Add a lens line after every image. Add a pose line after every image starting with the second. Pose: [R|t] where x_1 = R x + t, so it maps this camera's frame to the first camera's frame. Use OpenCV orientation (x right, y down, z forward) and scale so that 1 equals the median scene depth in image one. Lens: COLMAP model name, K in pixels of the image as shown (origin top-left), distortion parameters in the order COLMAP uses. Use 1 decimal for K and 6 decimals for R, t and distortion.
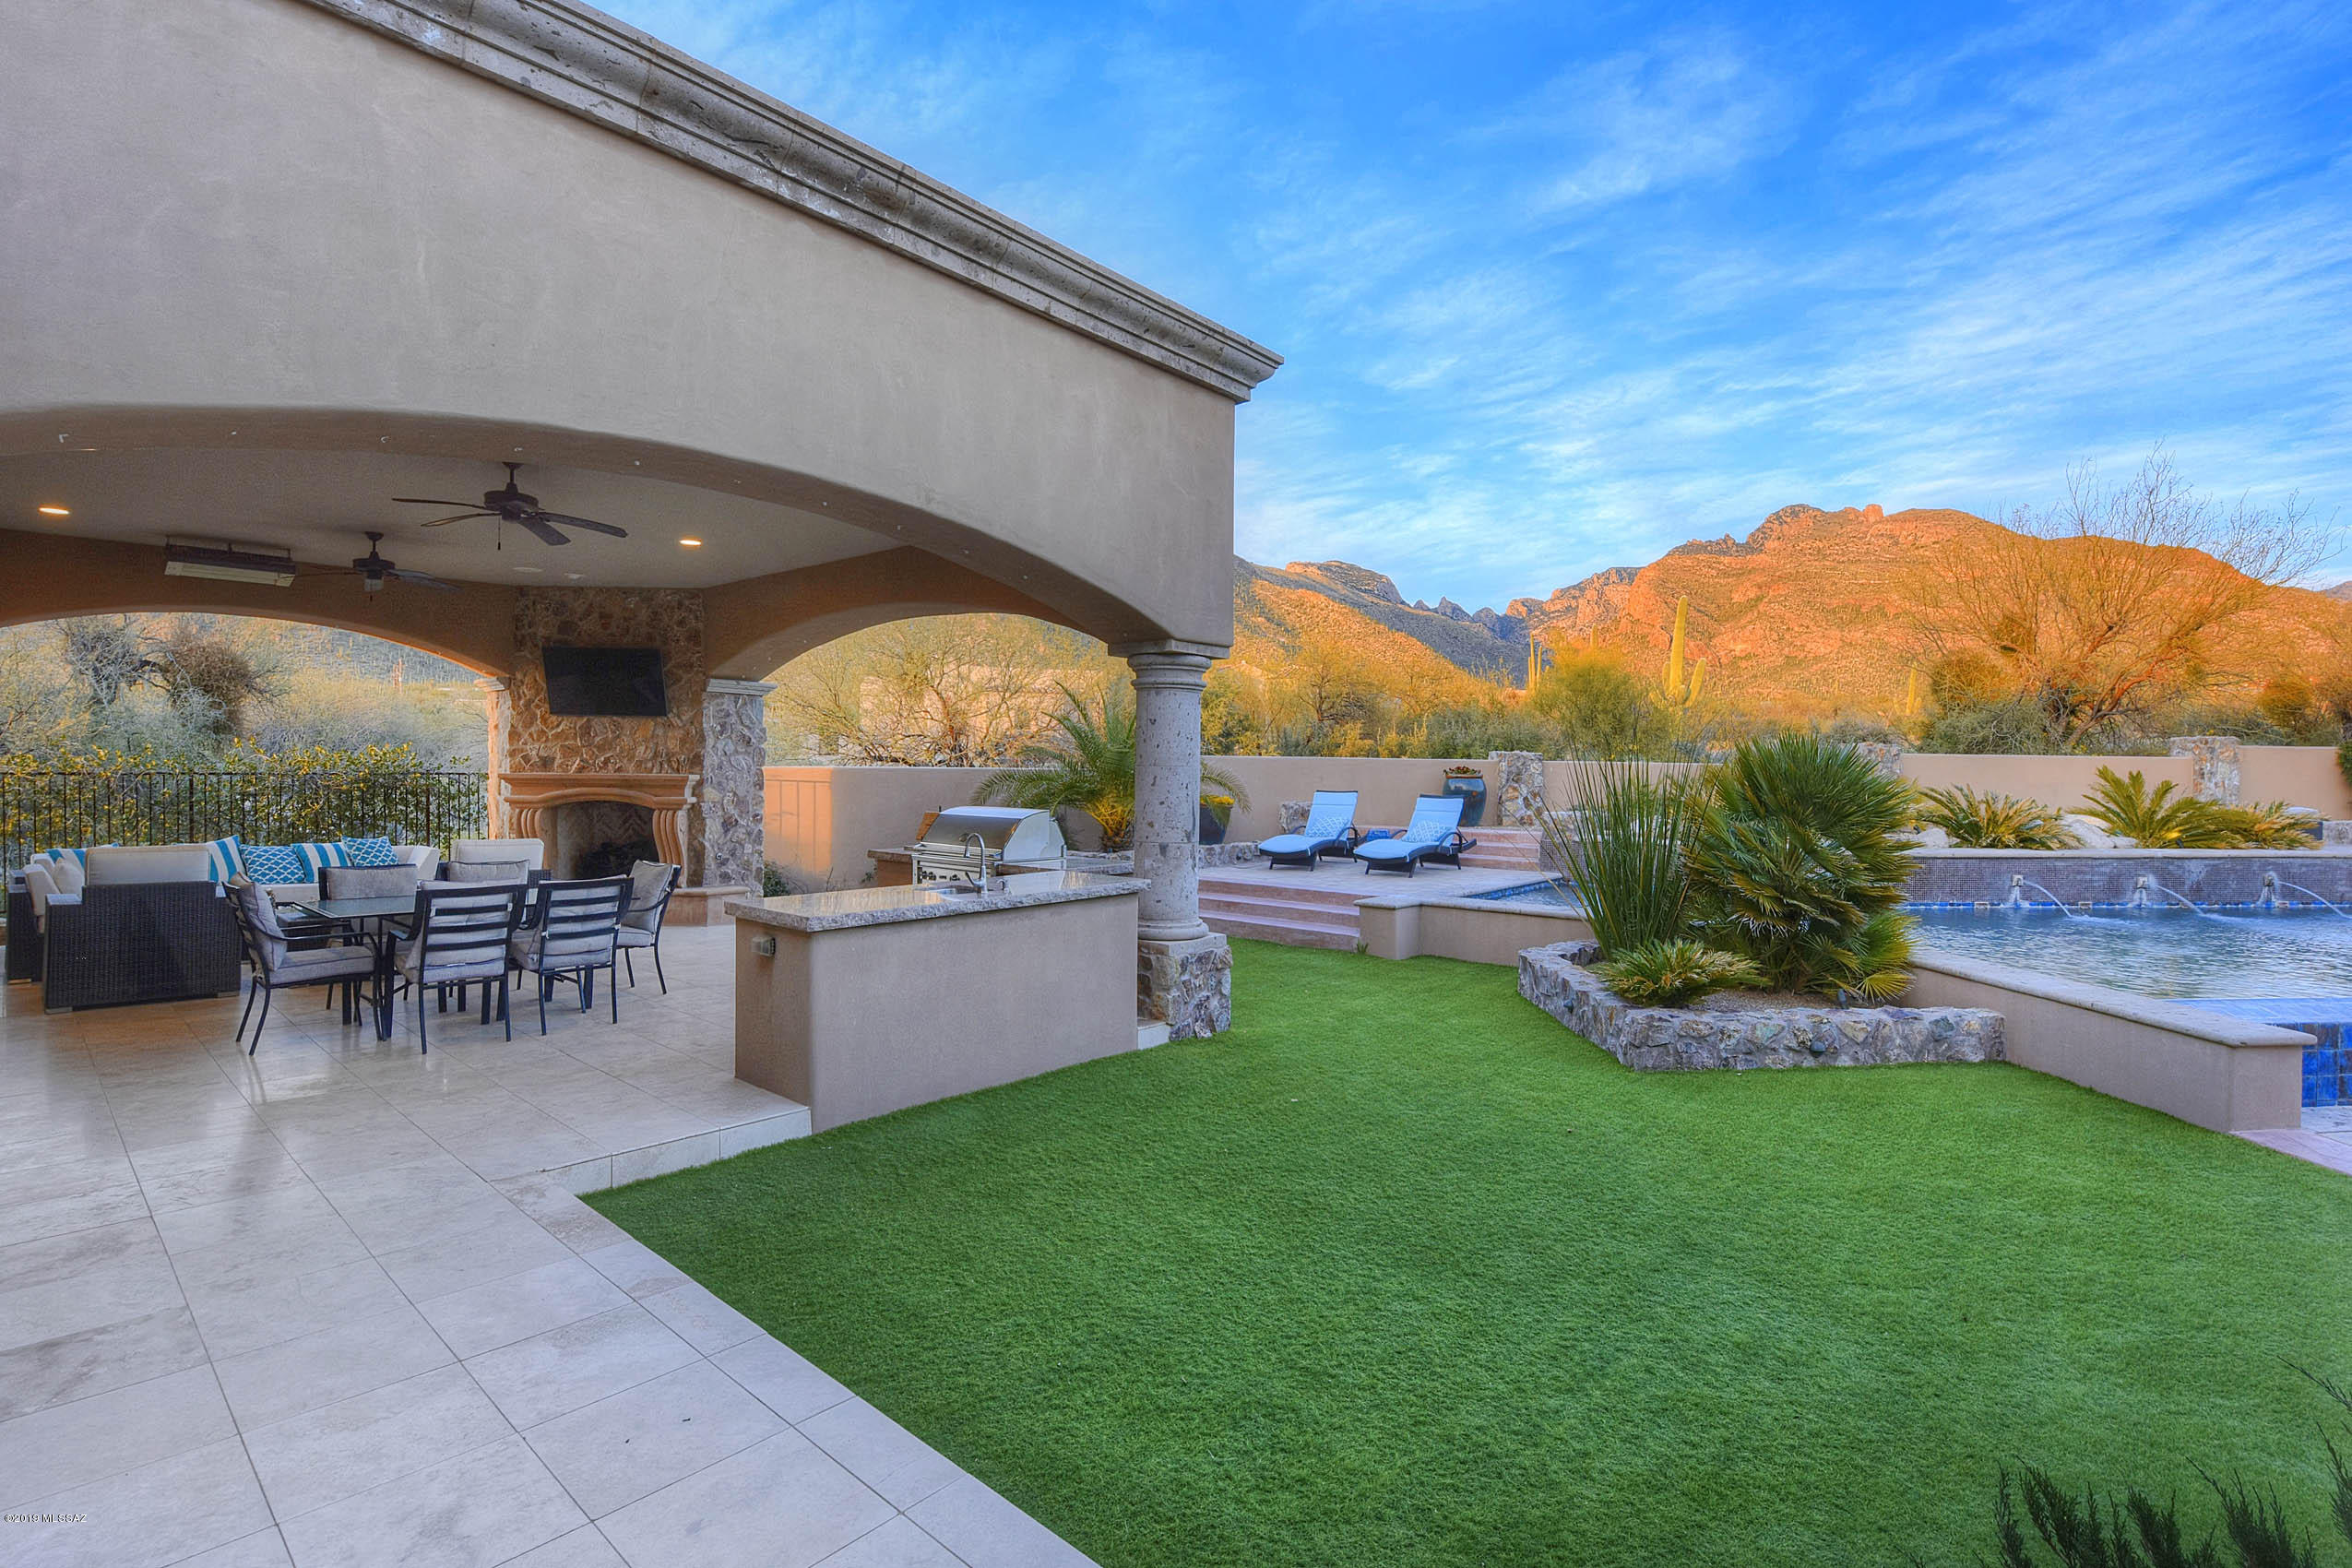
lens RADIAL K [[984.3, 0, 1176.0], [0, 984.3, 784.0], [0, 0, 1]] dist [-0.027767, -0.000122]
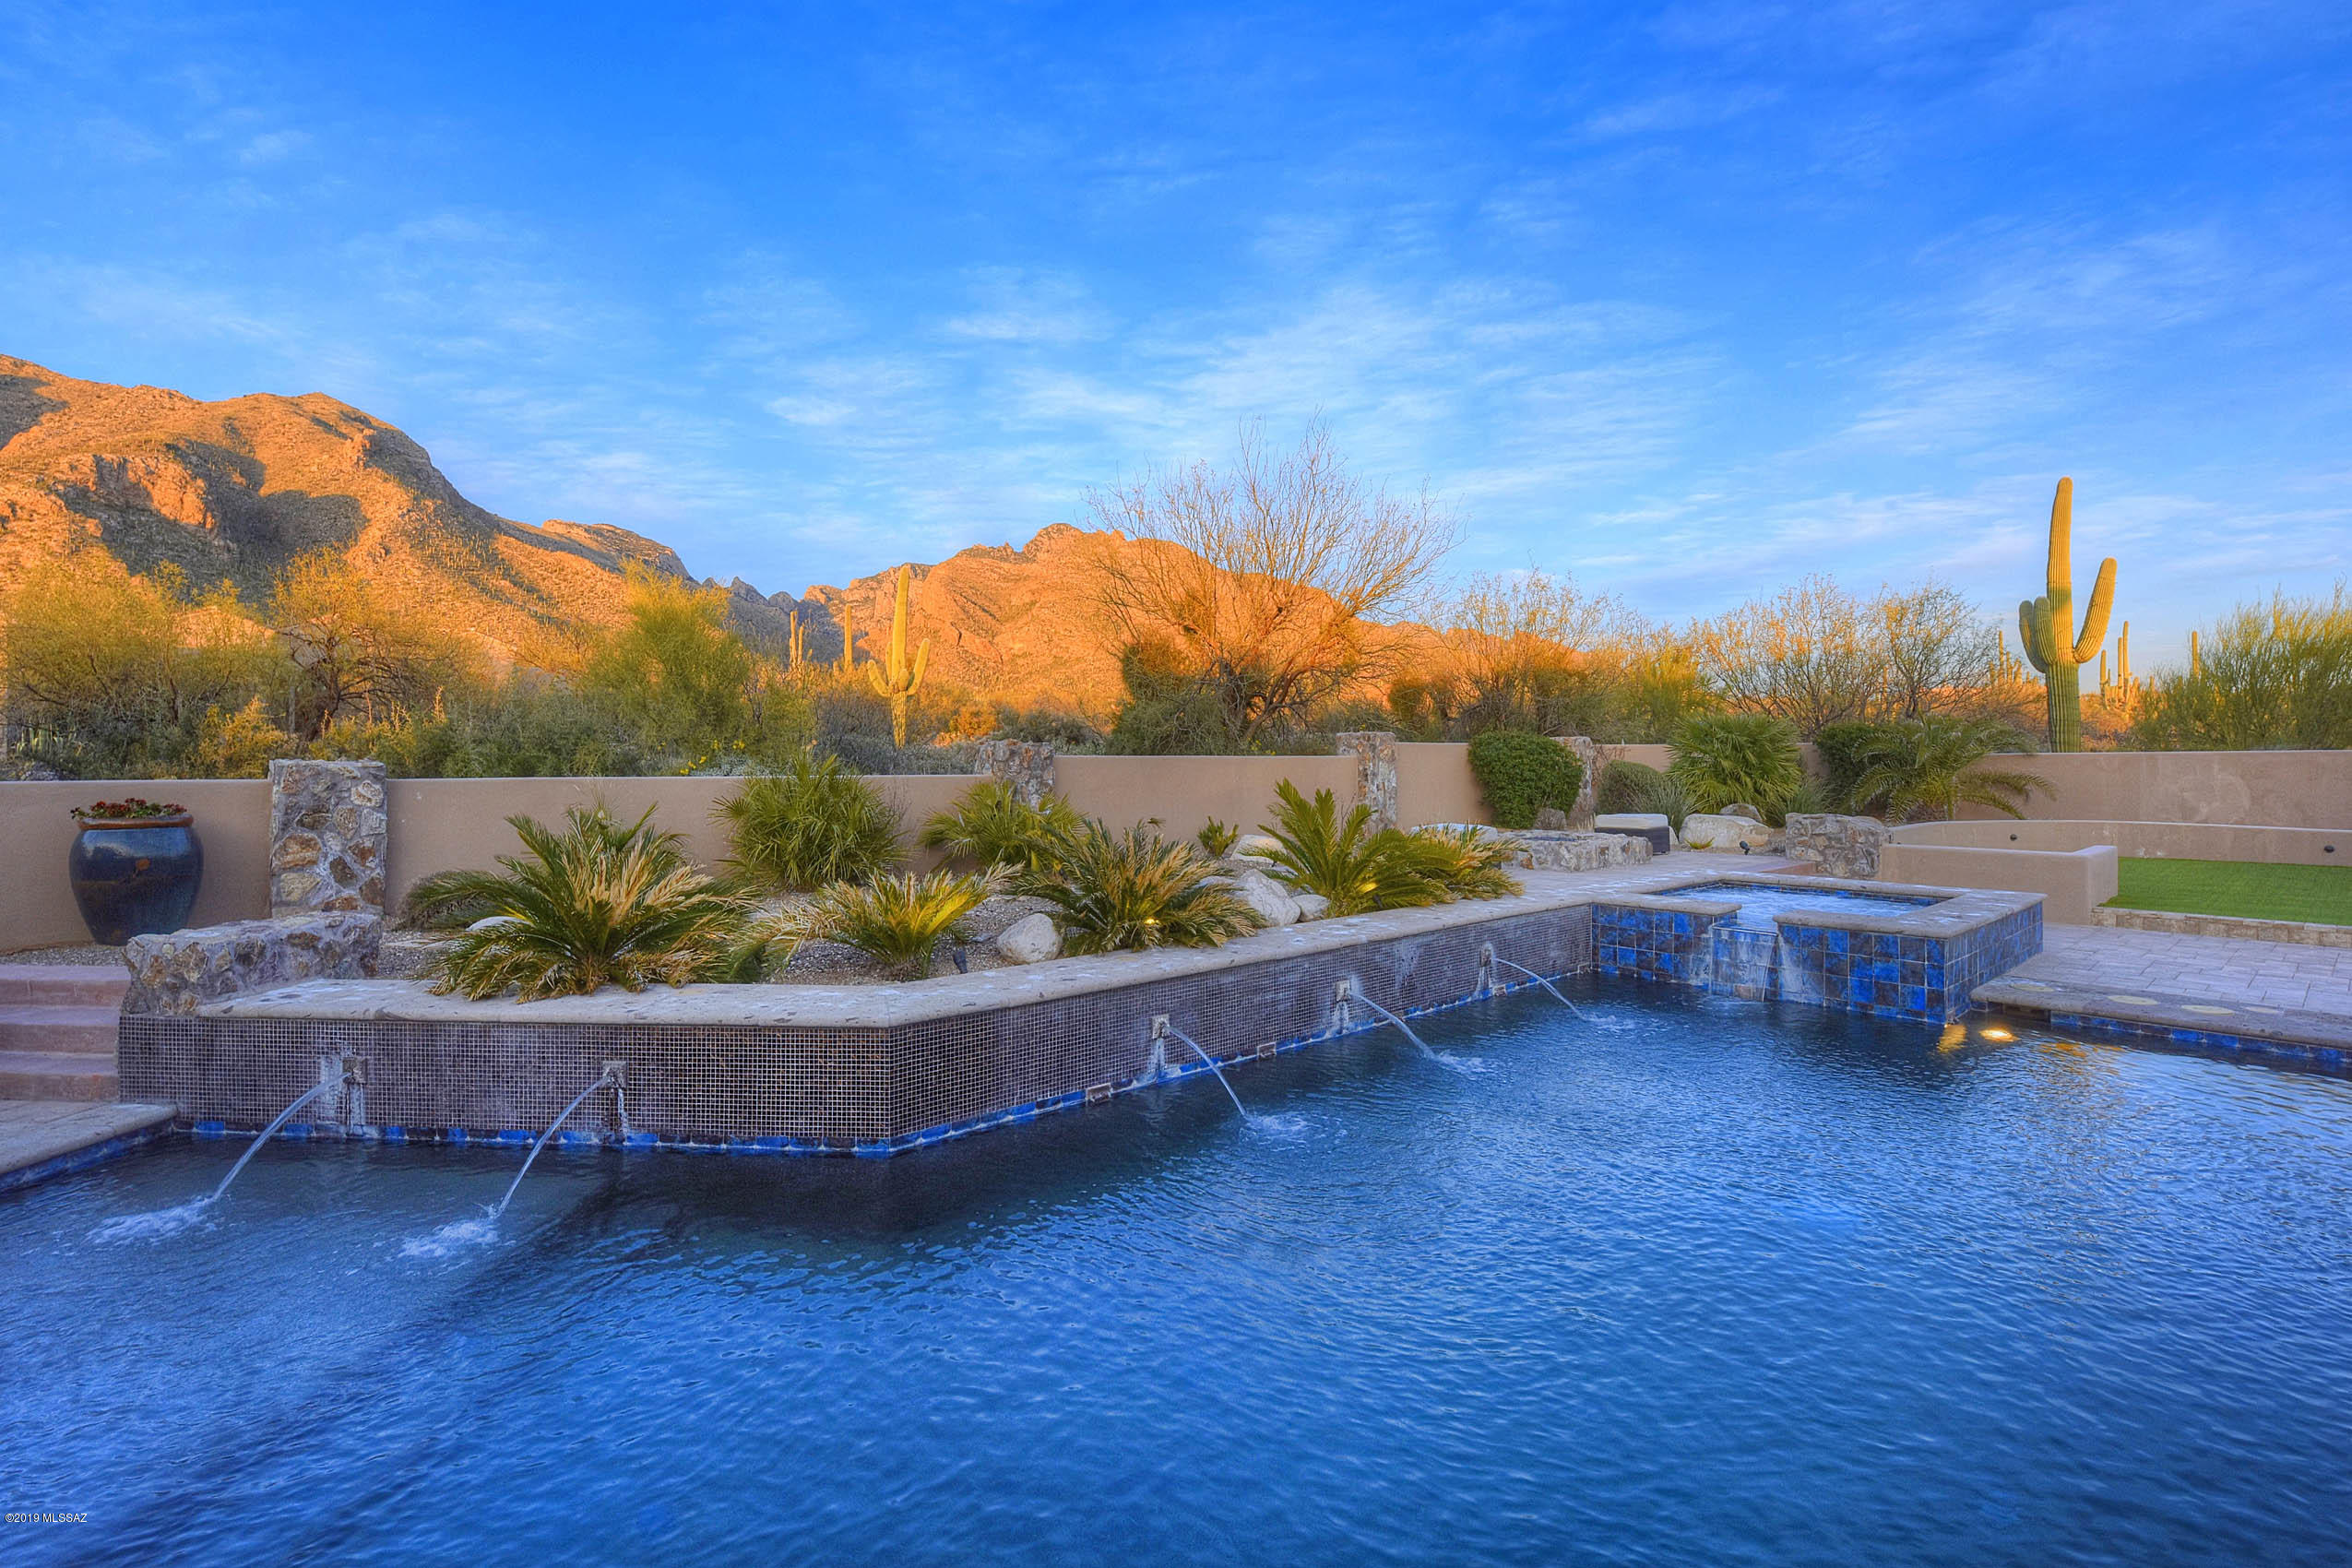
lens RADIAL K [[1005.8, 0, 1103.6], [0, 1005.8, 765.5], [0, 0, 1]] dist [-0.023608, -0.000021]
pose [[0.823048, -0.013774, 0.567804, 0.445344], [0.018659, 0.999822, -0.002793, -0.026212], [-0.567665, 0.012894, 0.823159, 0.470403]]
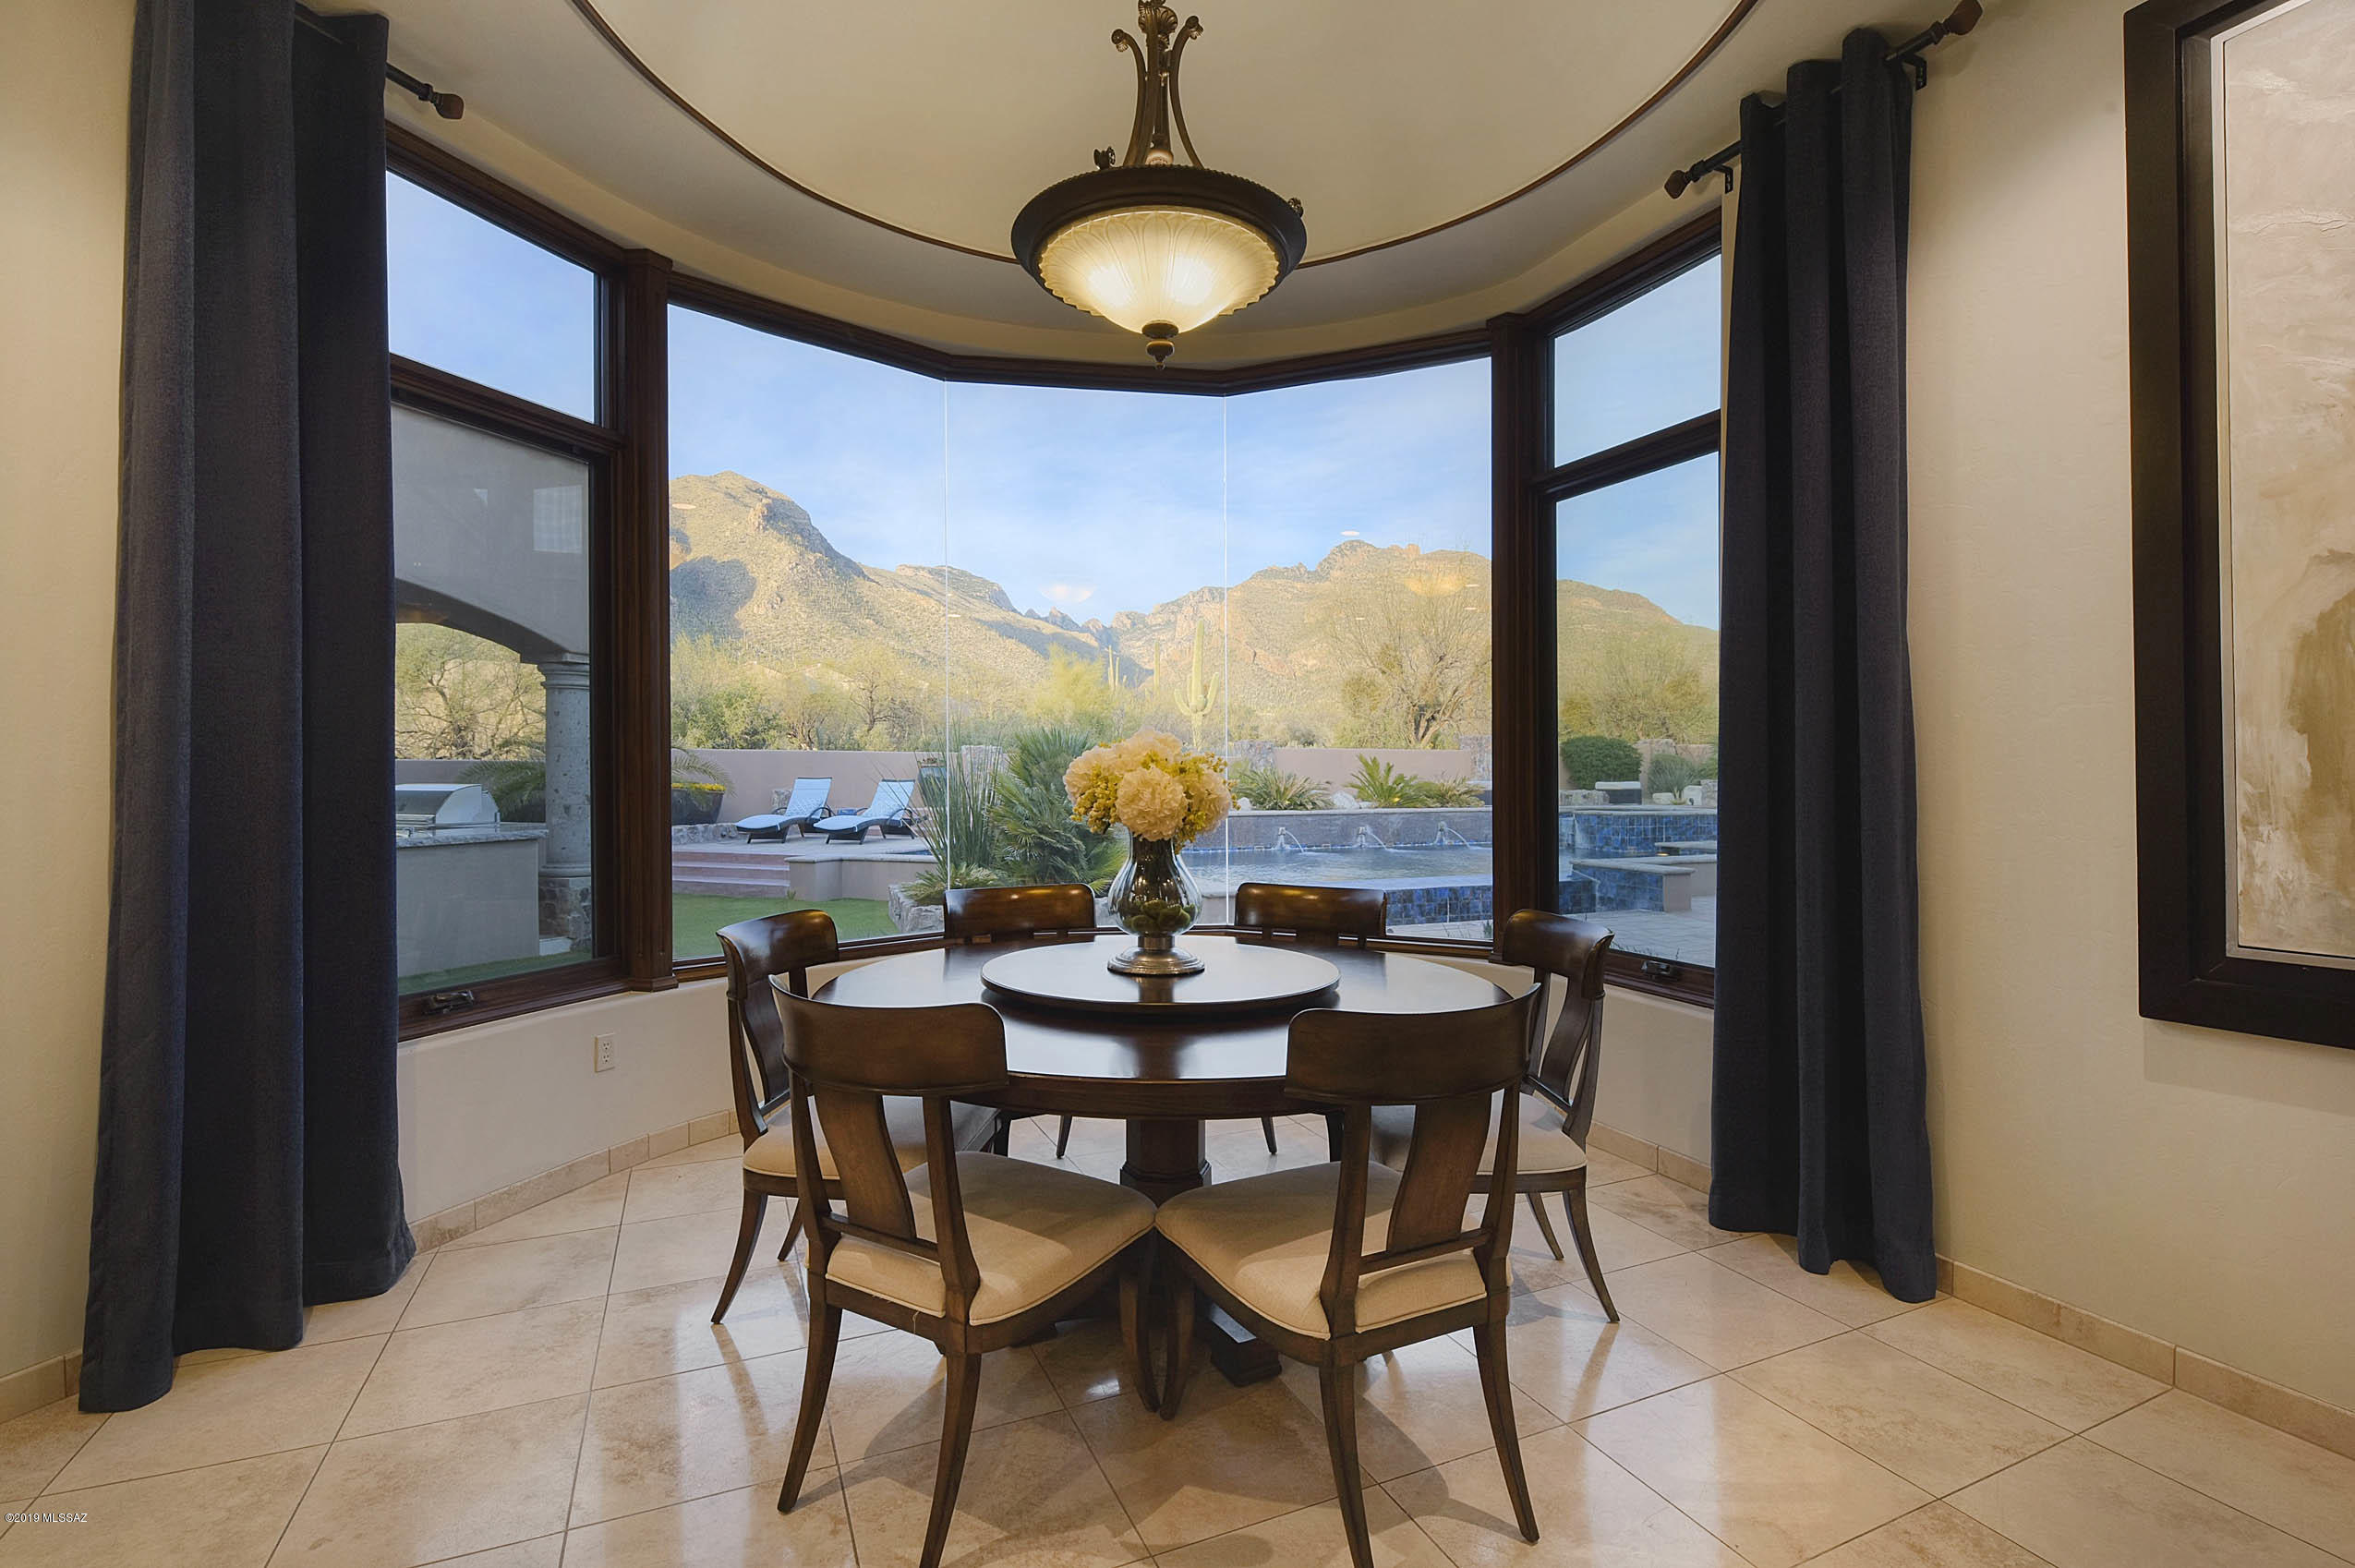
lens RADIAL K [[984.5, 0, 1141.1], [0, 984.5, 777.6], [0, 0, 1]] dist [-0.000217, -0.000035]
pose [[0.940715, -0.010798, 0.339026, 0.134796], [0.014686, 0.999853, -0.008902, 0.023650], [-0.338880, 0.013353, 0.940735, -0.262953]]
